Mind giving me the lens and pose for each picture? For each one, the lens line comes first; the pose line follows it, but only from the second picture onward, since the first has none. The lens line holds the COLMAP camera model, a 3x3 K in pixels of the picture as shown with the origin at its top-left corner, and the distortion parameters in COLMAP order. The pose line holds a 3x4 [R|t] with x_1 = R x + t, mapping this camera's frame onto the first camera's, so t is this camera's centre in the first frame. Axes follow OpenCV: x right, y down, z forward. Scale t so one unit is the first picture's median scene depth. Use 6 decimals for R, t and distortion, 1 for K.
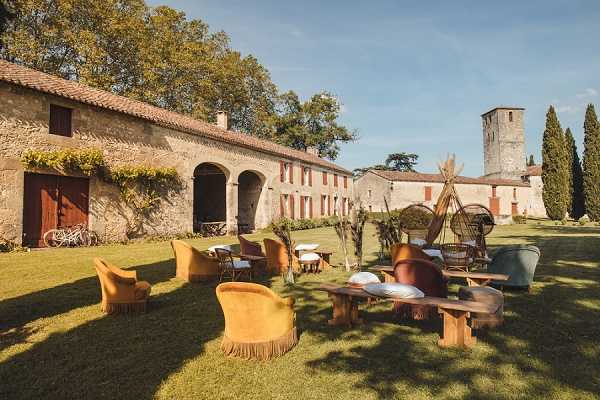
lens RADIAL K [[402.9, 0, 300.0], [0, 402.9, 200.0], [0, 0, 1]] dist [0.000747, 0.001794]
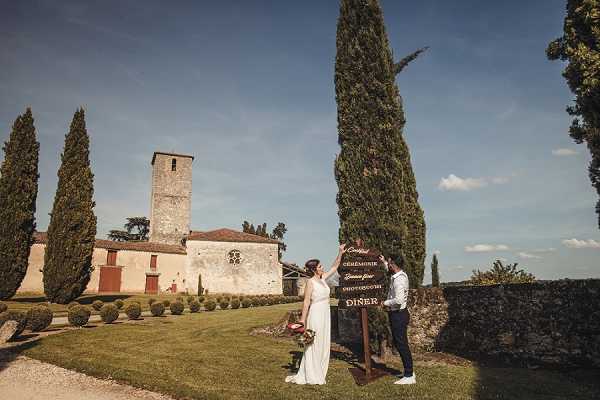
lens RADIAL K [[402.9, 0, 300.0], [0, 402.9, 200.0], [0, 0, 1]] dist [0.000747, 0.001794]
pose [[0.937826, 0.074597, 0.338996, 0.494171], [-0.009154, 0.981609, -0.190681, 0.010219], [-0.346986, 0.175723, 0.921261, 0.195648]]
